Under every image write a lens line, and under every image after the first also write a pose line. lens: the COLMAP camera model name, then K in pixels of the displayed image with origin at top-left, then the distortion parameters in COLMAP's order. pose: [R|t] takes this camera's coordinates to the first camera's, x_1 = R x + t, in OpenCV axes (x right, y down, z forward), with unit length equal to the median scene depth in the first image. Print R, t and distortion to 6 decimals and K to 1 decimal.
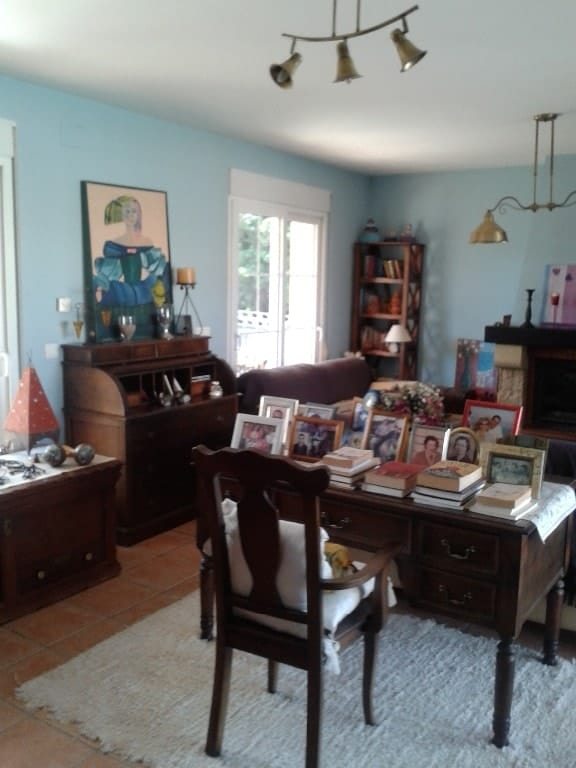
lens RADIAL K [[729.9, 0, 286.6], [0, 729.9, 379.4], [0, 0, 1]] dist [-0.018368, 0.000000]
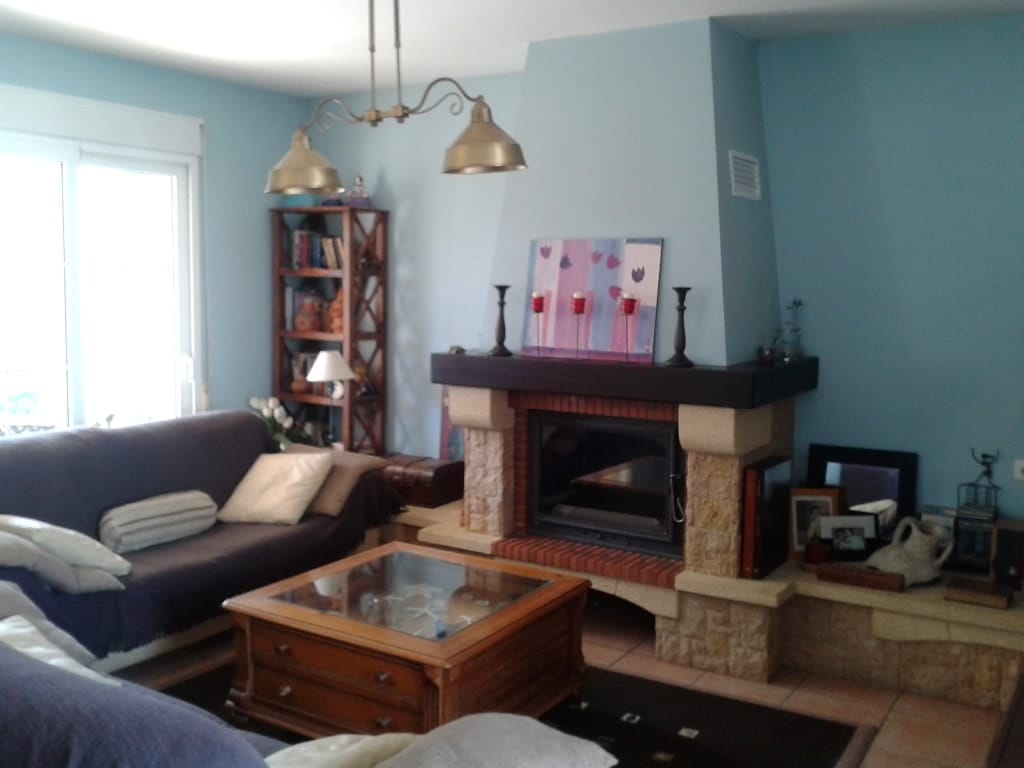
lens RADIAL K [[973.3, 0, 514.6], [0, 973.3, 387.7], [0, 0, 1]] dist [-0.018368, 0.000000]
pose [[0.999510, -0.012763, 0.028569, 0.312706], [0.013440, 0.999631, -0.023625, -0.028243], [-0.028257, 0.023997, 0.999313, 0.263147]]
